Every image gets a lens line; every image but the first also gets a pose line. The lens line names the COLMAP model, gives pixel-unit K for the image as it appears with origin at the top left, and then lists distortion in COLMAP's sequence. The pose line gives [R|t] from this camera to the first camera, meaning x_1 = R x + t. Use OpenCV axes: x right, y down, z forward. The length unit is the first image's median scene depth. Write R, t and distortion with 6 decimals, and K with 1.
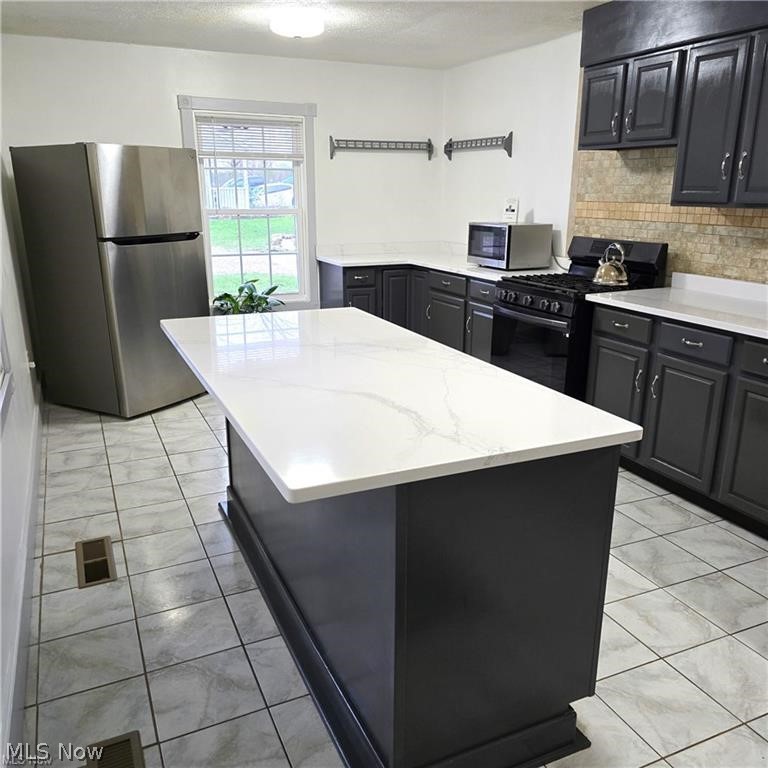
lens RADIAL K [[684.2, 0, 384.6], [0, 684.2, 385.4], [0, 0, 1]] dist [0.063153, -0.059461]
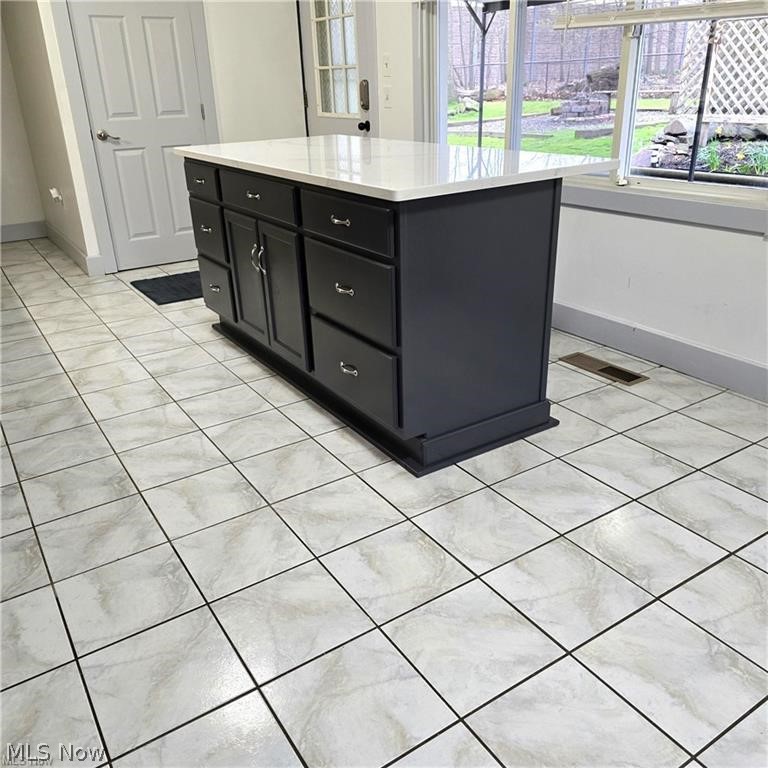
lens RADIAL K [[684.2, 0, 382.9], [0, 684.2, 383.4], [0, 0, 1]] dist [0.063153, -0.059461]
pose [[-0.987844, 0.091400, -0.125736, 0.060547], [-0.009853, 0.770428, 0.637451, -0.466881], [0.155134, 0.630942, -0.760162, 2.053795]]
